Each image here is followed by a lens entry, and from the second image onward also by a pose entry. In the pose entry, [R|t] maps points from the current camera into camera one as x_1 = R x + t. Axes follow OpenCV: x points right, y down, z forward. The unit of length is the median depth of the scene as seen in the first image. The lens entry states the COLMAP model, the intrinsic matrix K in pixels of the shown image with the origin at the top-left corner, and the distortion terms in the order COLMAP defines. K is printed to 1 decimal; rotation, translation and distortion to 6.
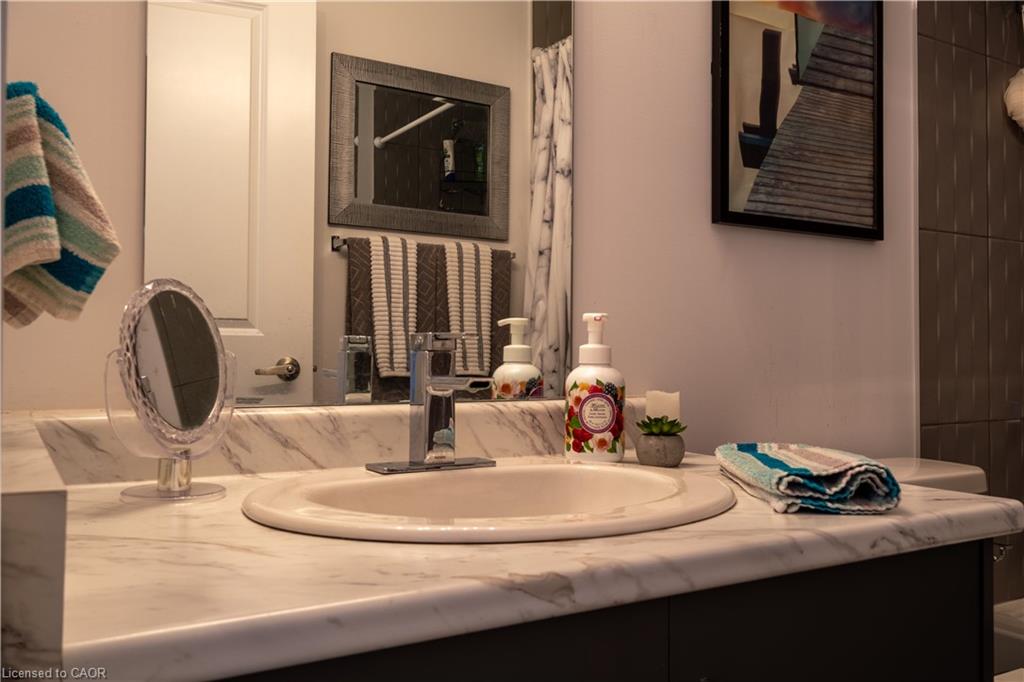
lens RADIAL K [[854.5, 0, 507.2], [0, 854.5, 334.7], [0, 0, 1]] dist [0.003794, 0.000443]
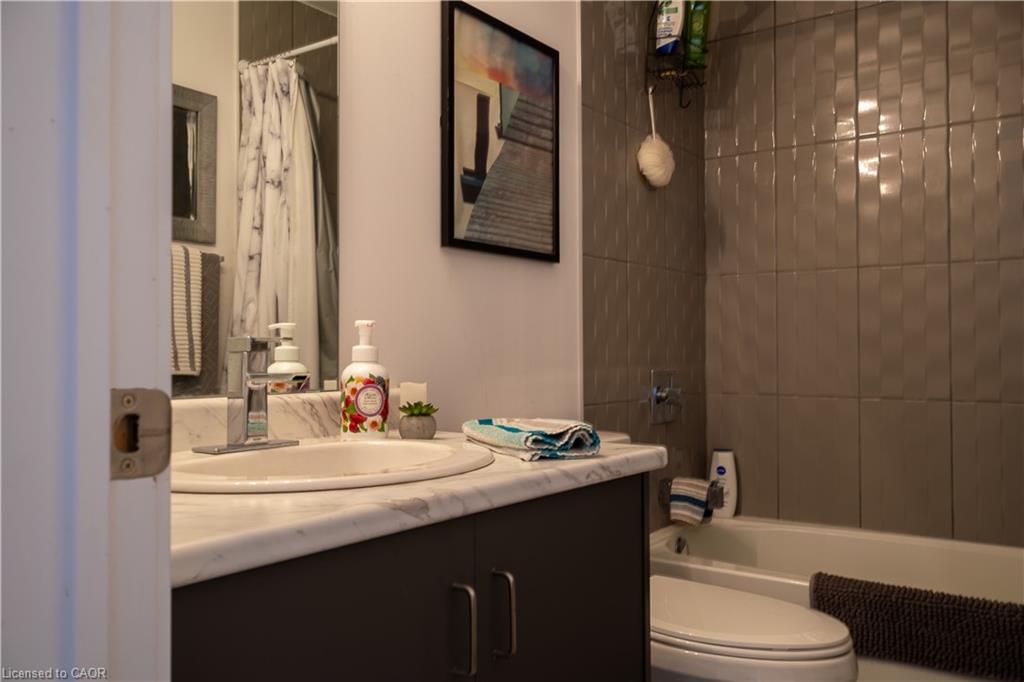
lens RADIAL K [[854.5, 0, 509.6], [0, 854.5, 335.9], [0, 0, 1]] dist [0.003794, 0.000443]
pose [[0.920113, -0.001726, 0.391649, -0.154601], [0.000422, 0.999994, 0.003414, -0.005447], [-0.391653, -0.002976, 0.920108, -0.181495]]
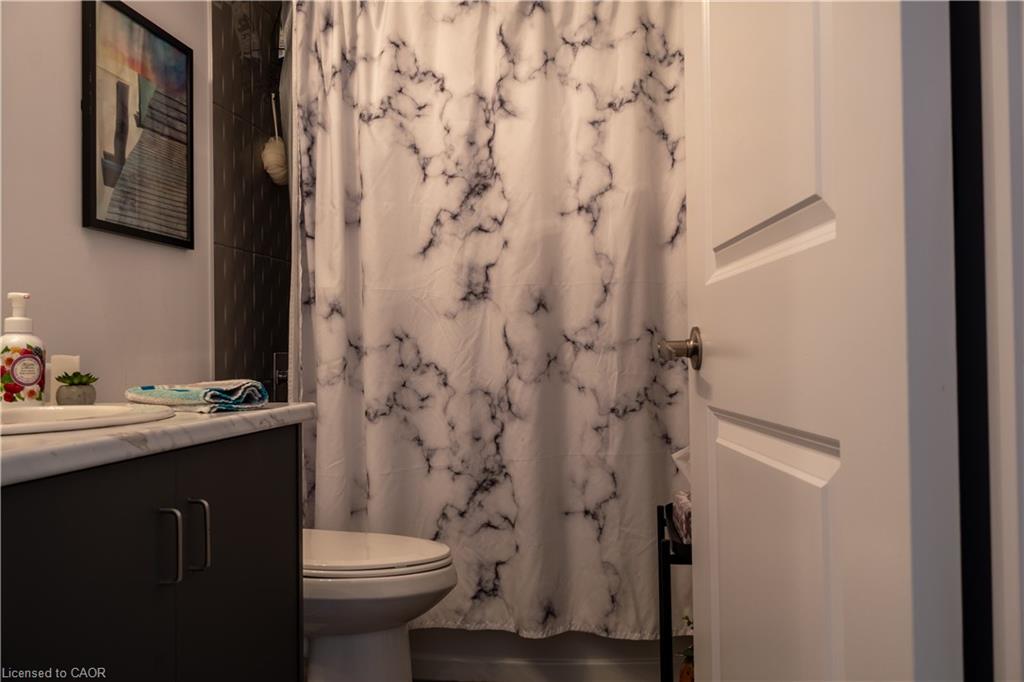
lens RADIAL K [[854.5, 0, 507.7], [0, 854.5, 338.7], [0, 0, 1]] dist [0.003794, 0.000443]
pose [[0.638004, -0.001022, 0.770032, -0.335512], [-0.002984, 0.999988, 0.003800, 0.029120], [-0.770027, -0.004722, 0.637994, -0.300146]]
